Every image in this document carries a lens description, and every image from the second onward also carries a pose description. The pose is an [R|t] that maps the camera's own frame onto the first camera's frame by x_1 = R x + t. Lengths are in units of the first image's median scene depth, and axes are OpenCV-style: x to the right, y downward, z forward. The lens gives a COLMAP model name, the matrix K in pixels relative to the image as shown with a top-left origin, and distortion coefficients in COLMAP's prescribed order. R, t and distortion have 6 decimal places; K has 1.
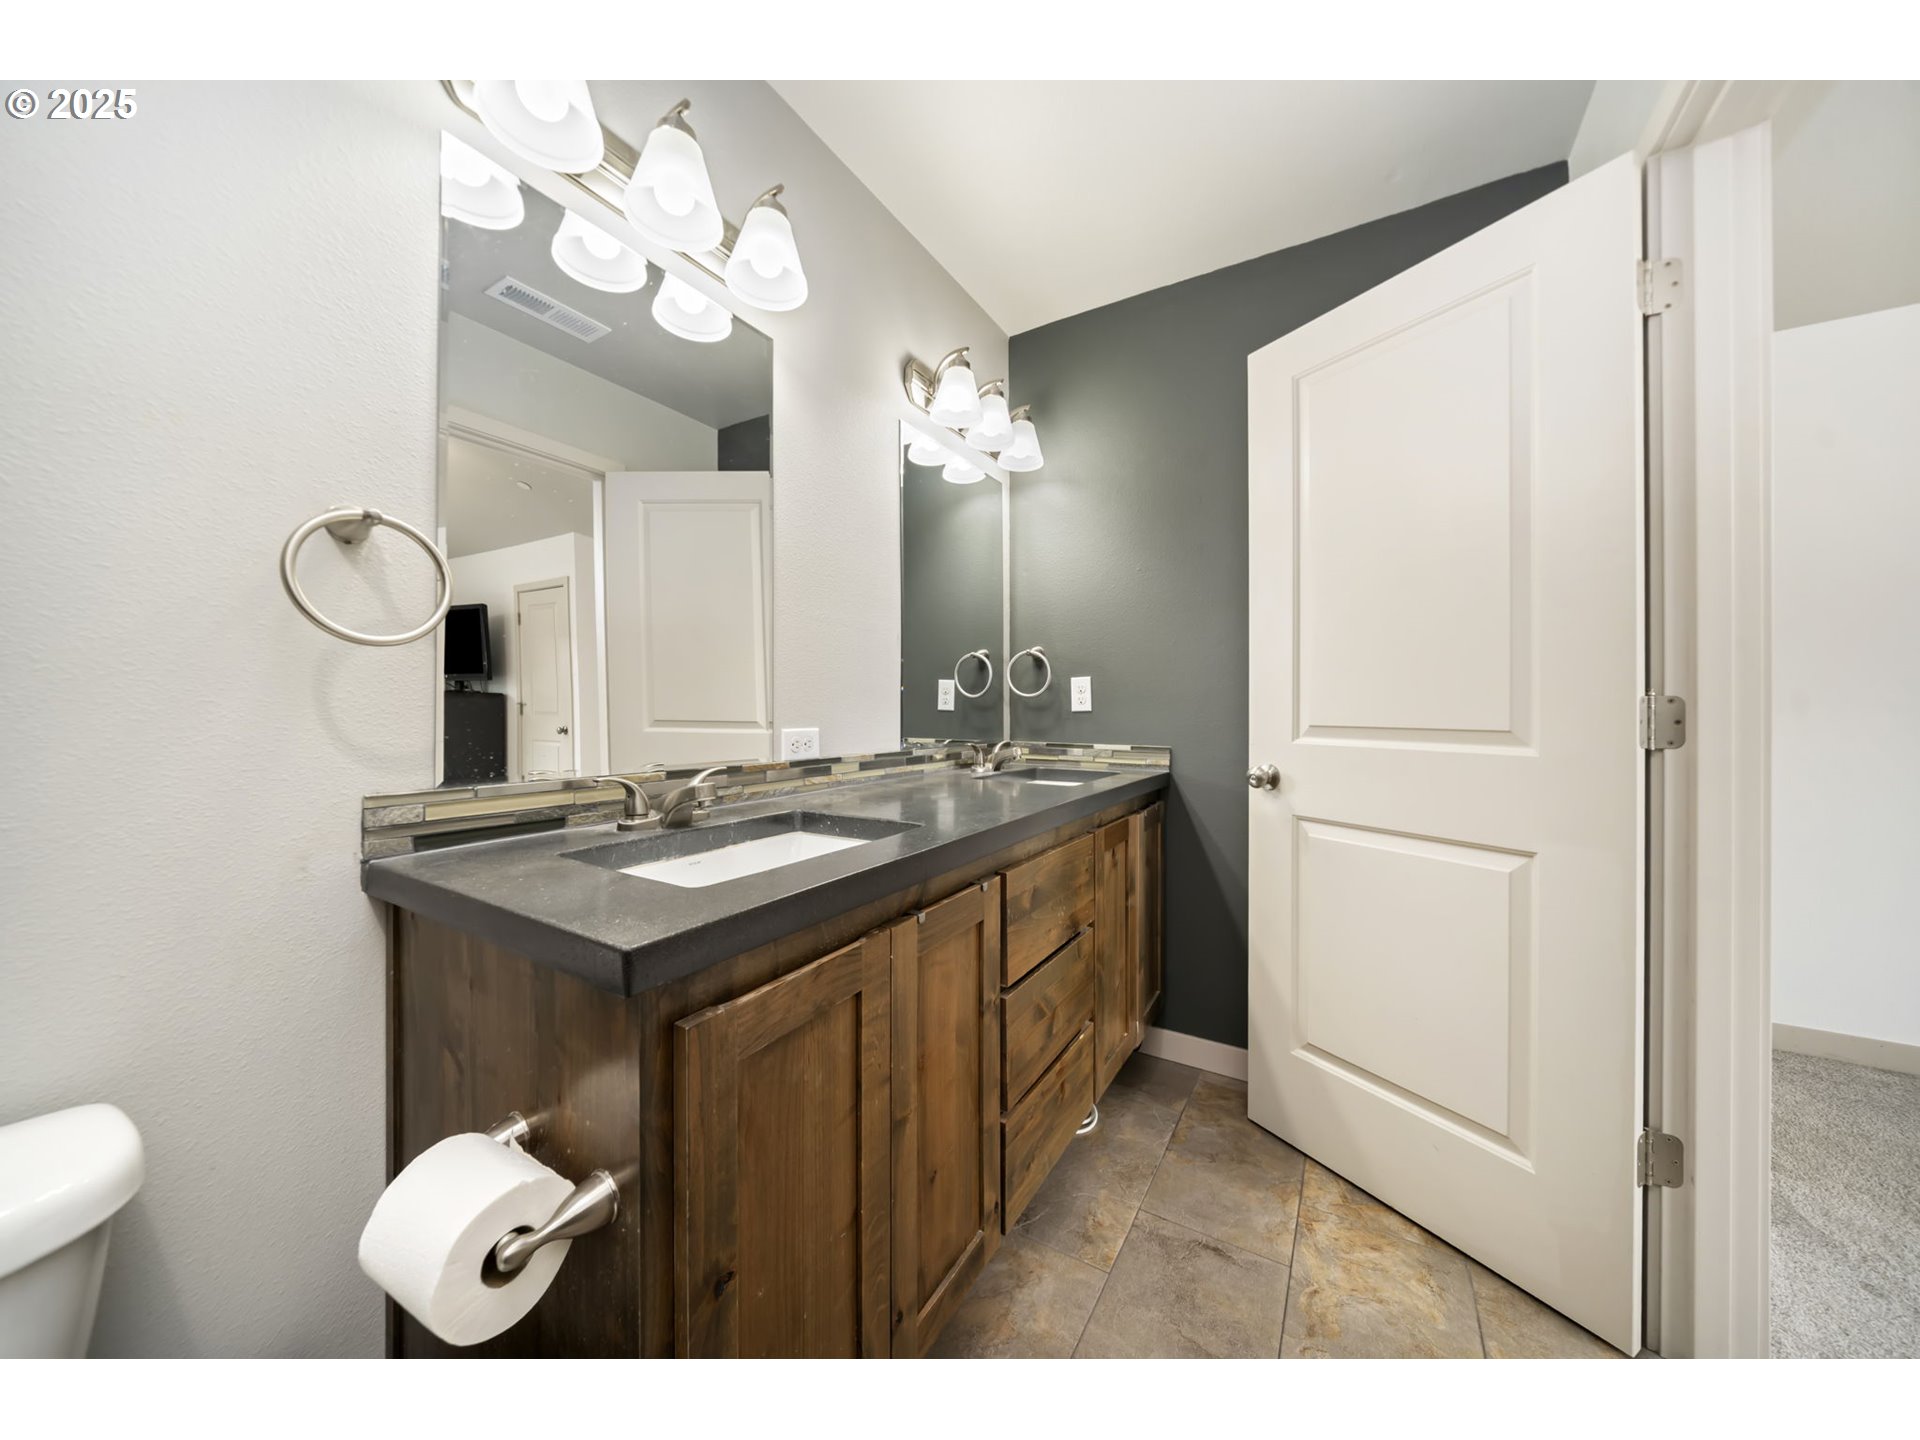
lens RADIAL K [[667.7, 0, 959.8], [0, 667.7, 711.2], [0, 0, 1]] dist [0.000438, -0.000016]
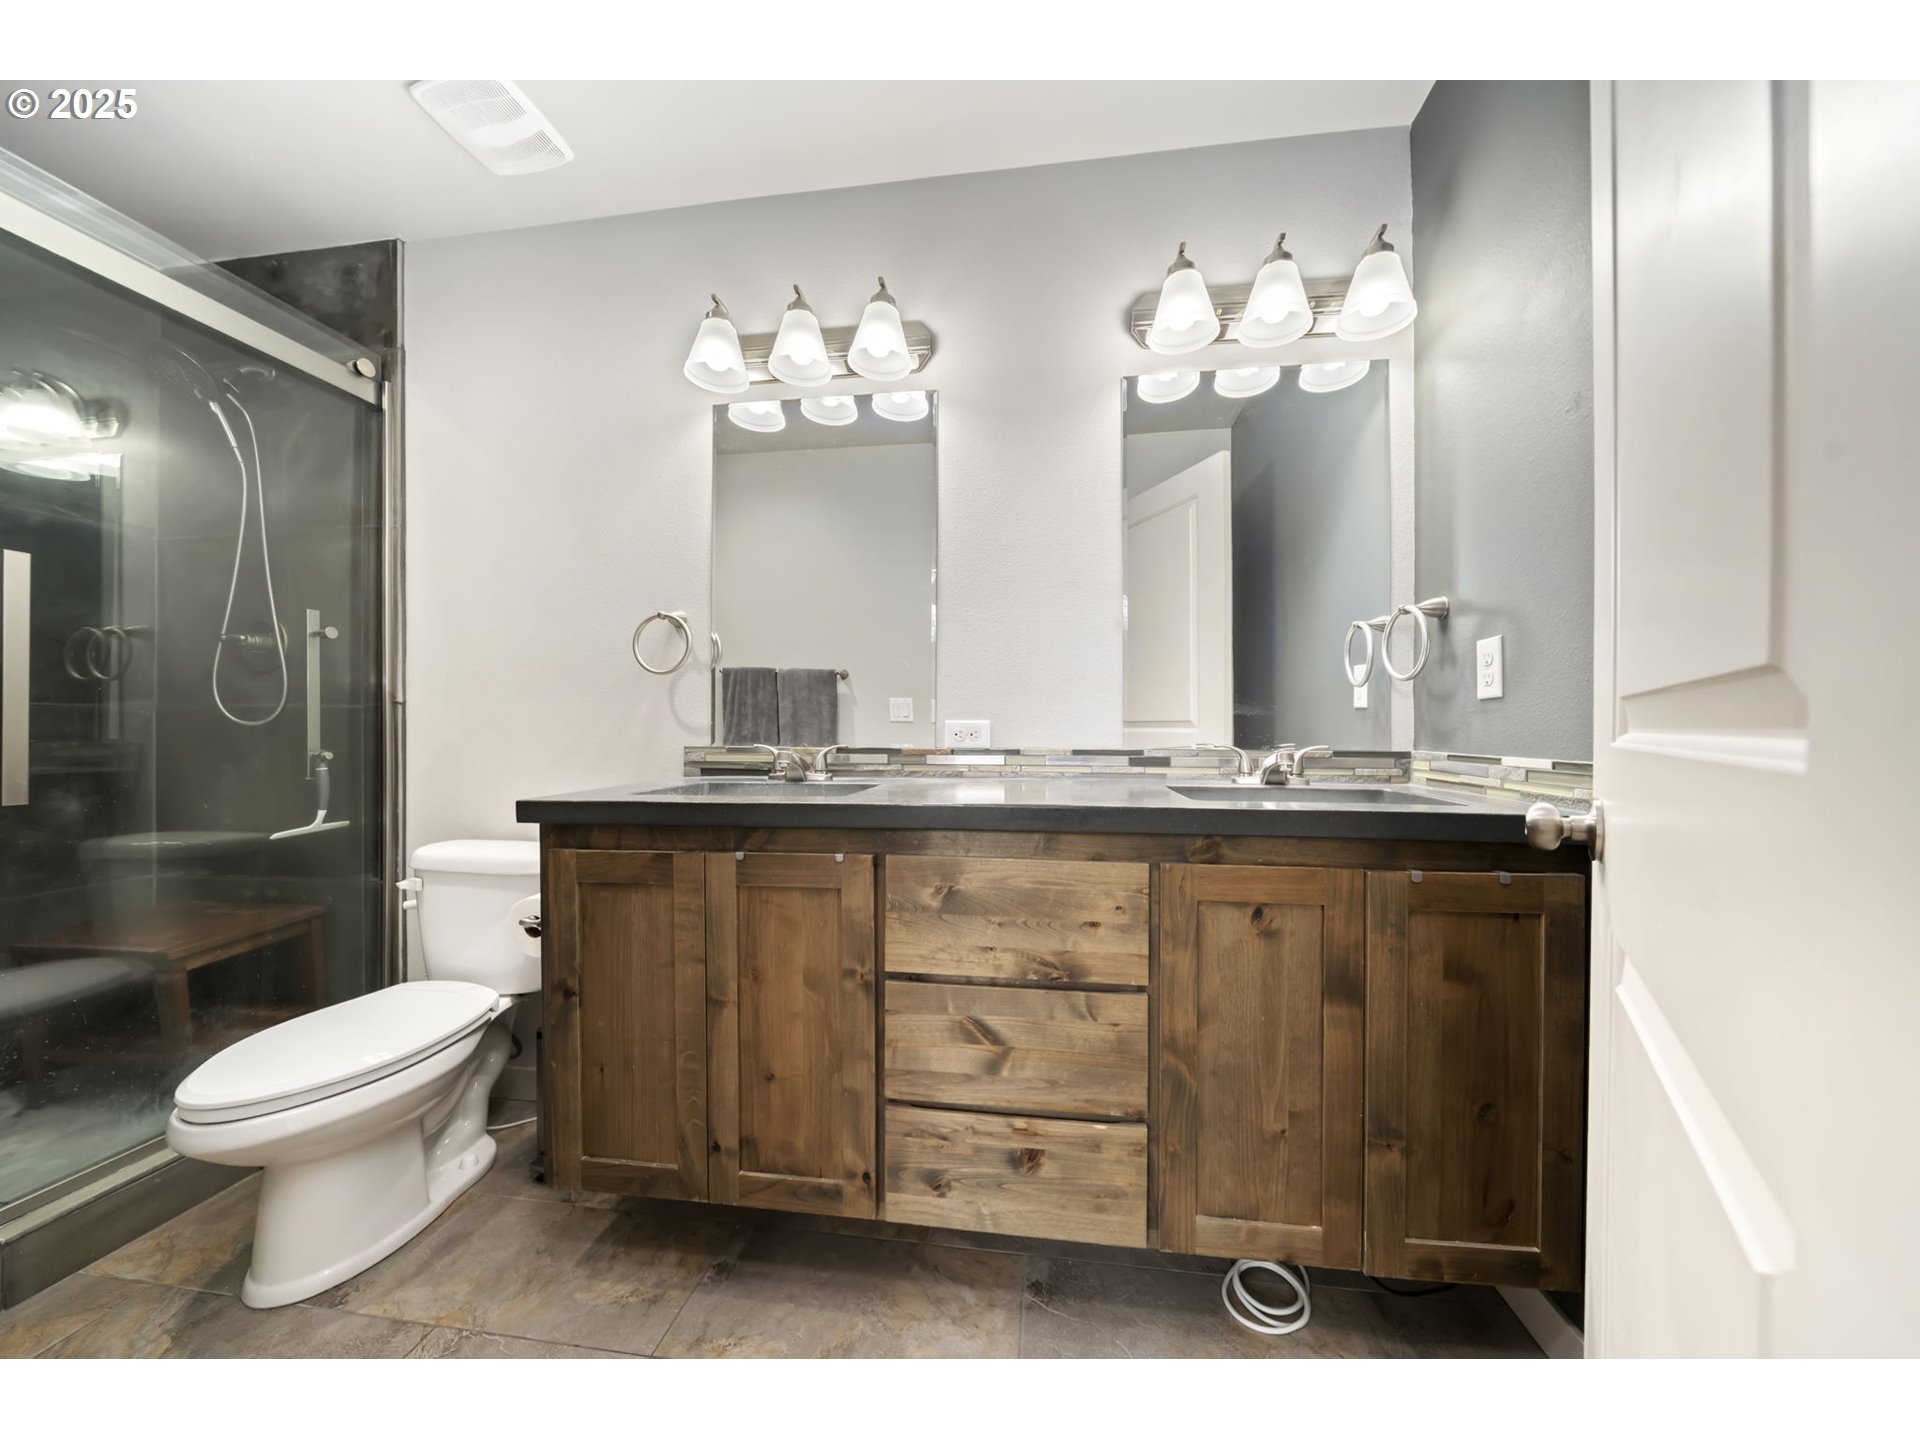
lens RADIAL K [[646.9, 0, 963.7], [0, 646.9, 732.1], [0, 0, 1]] dist [-0.001949, -0.000022]
pose [[0.401017, 0.000007, -0.916071, 0.933295], [-0.003210, 0.999994, -0.001398, 0.056225], [0.916065, 0.003502, 0.401014, 0.673762]]
